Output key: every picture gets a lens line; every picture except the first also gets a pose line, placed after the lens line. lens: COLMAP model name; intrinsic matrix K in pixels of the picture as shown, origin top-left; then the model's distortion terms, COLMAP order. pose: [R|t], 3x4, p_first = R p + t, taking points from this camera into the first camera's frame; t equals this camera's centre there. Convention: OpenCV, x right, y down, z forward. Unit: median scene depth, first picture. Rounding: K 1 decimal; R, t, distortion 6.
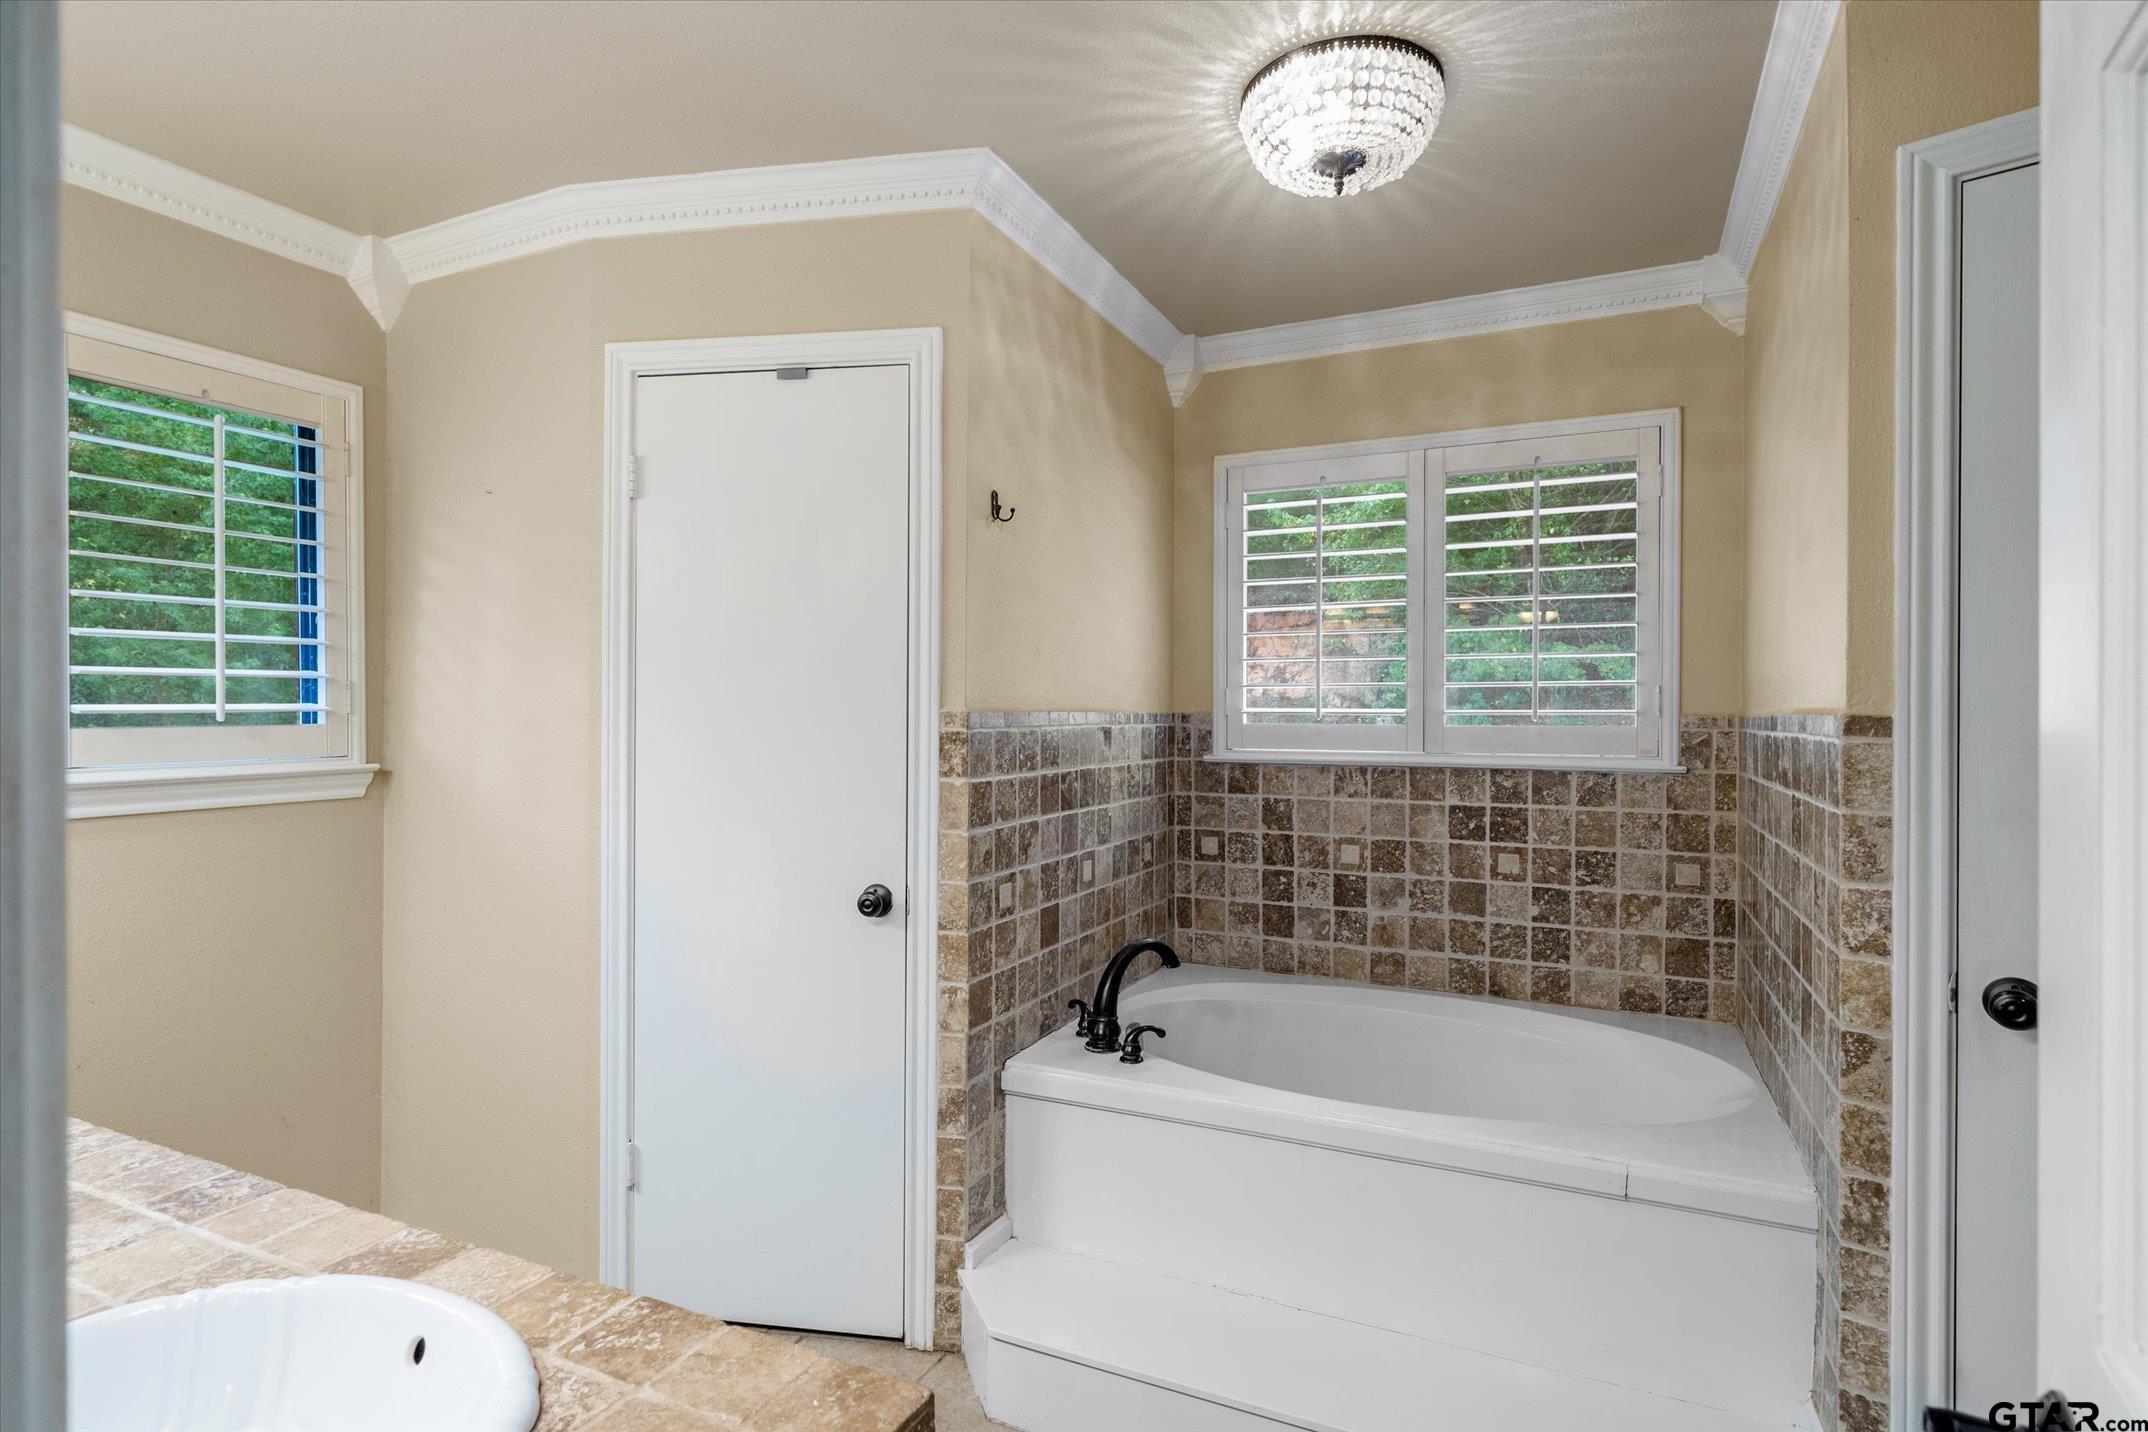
lens RADIAL K [[1119.7, 0, 1053.1], [0, 1119.7, 717.2], [0, 0, 1]] dist [0.001175, -0.001450]
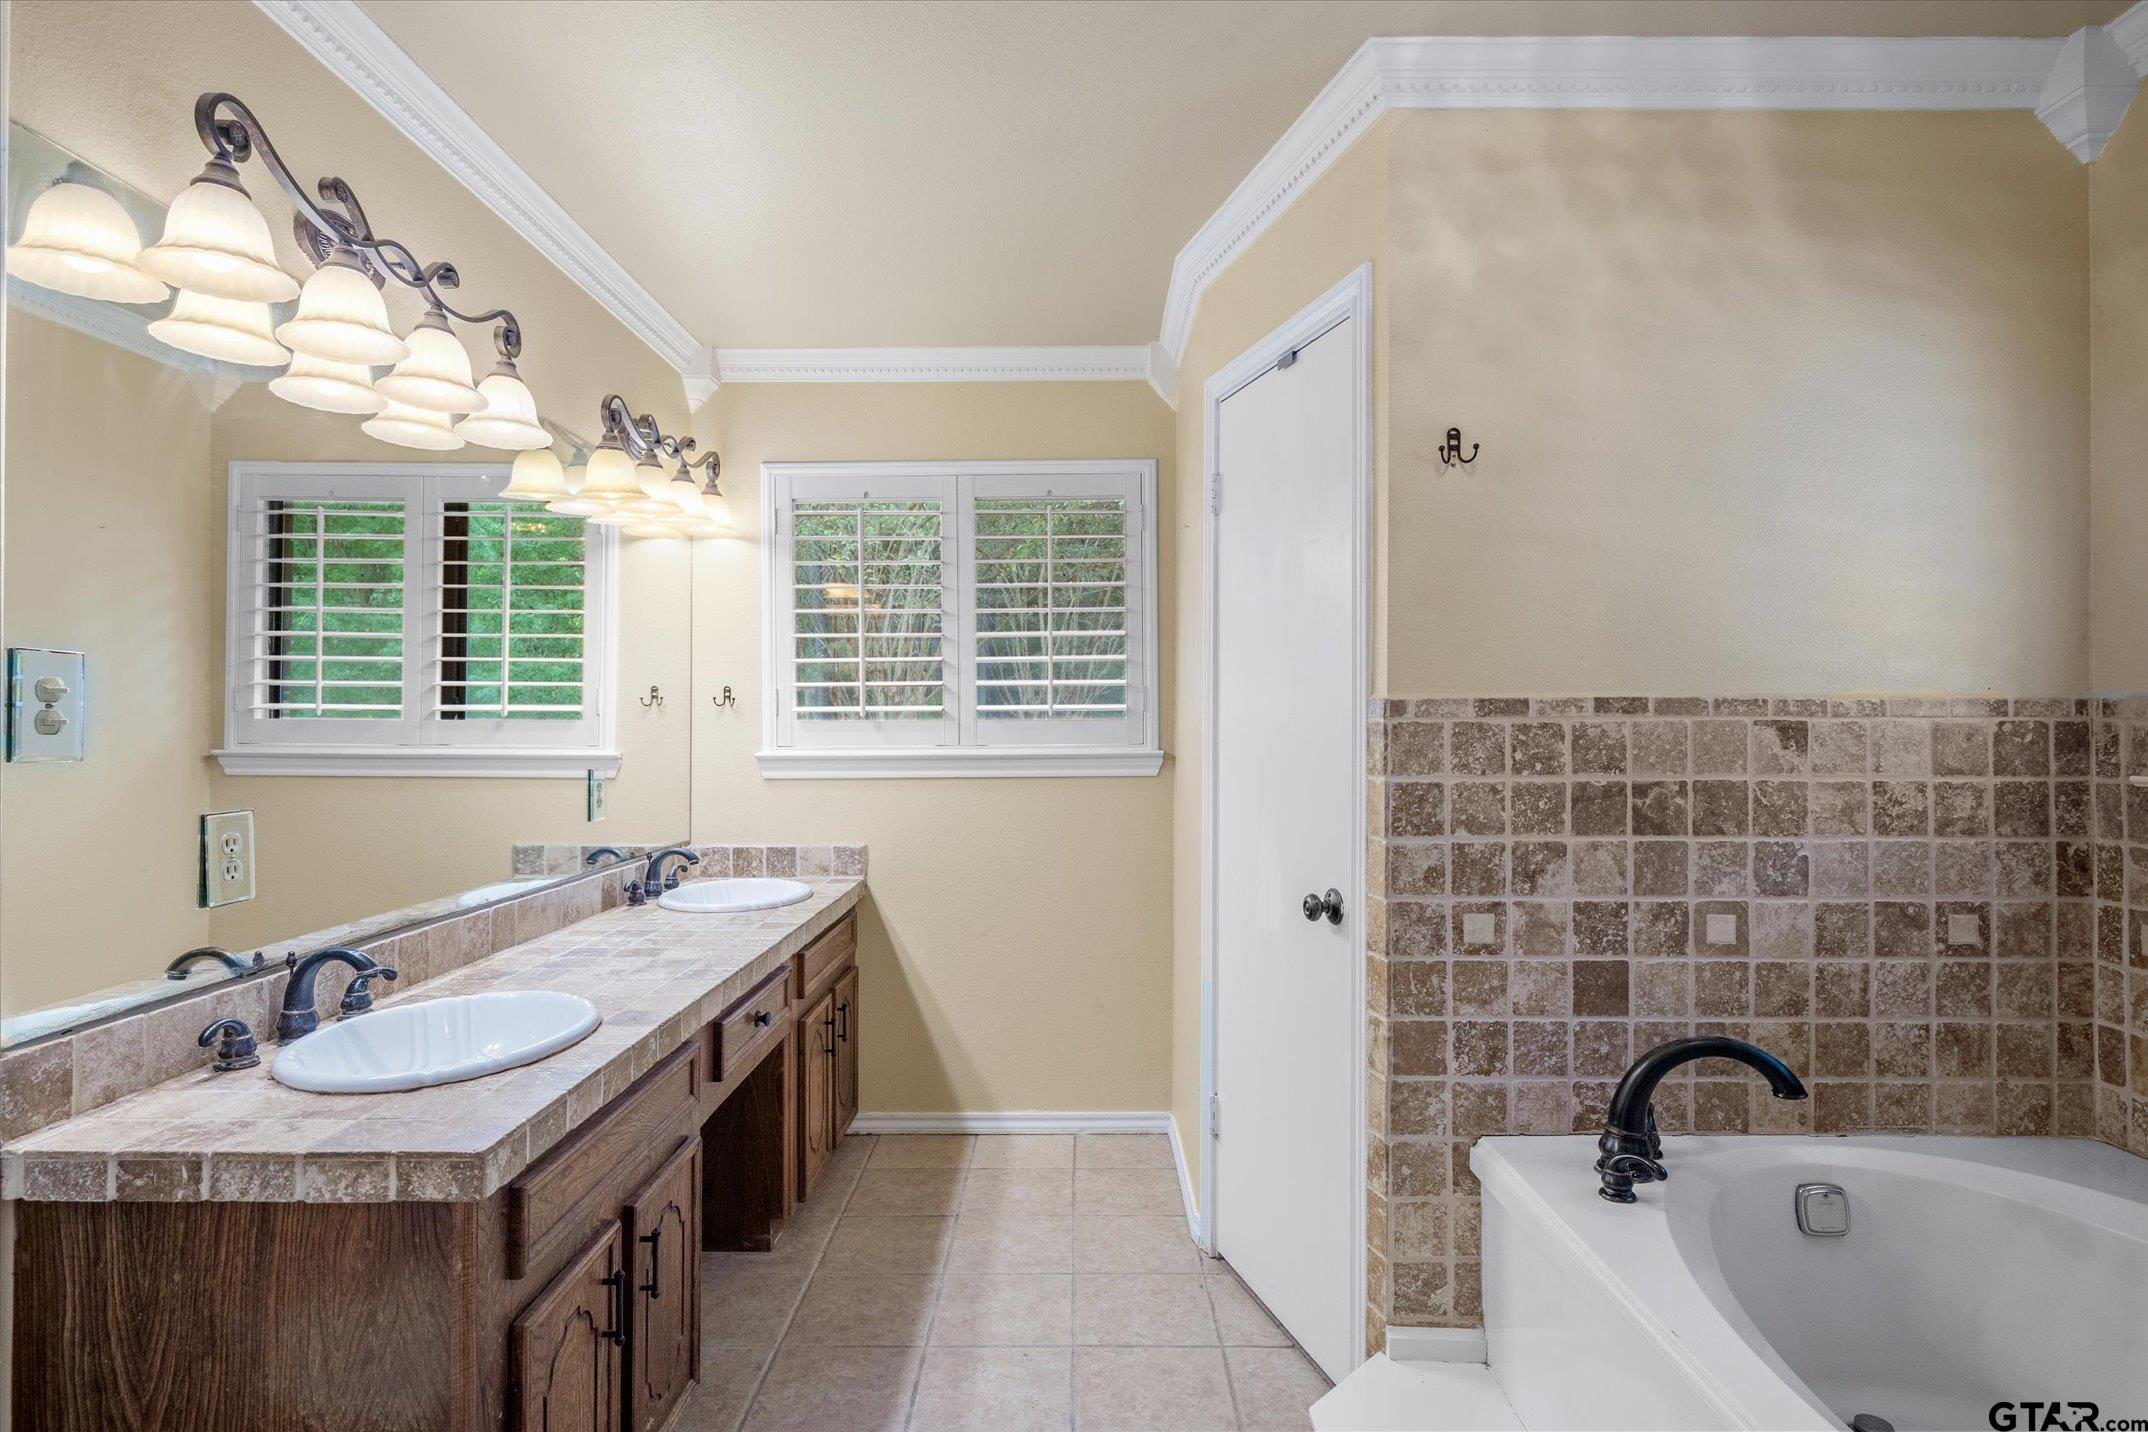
lens RADIAL K [[1119.7, 0, 1056.2], [0, 1119.7, 714.8], [0, 0, 1]] dist [0.001175, -0.001450]
pose [[0.413777, -0.008661, -0.910337, 0.566698], [-0.003509, 0.999932, -0.011109, 0.017090], [0.910371, 0.007791, 0.413719, 0.397856]]
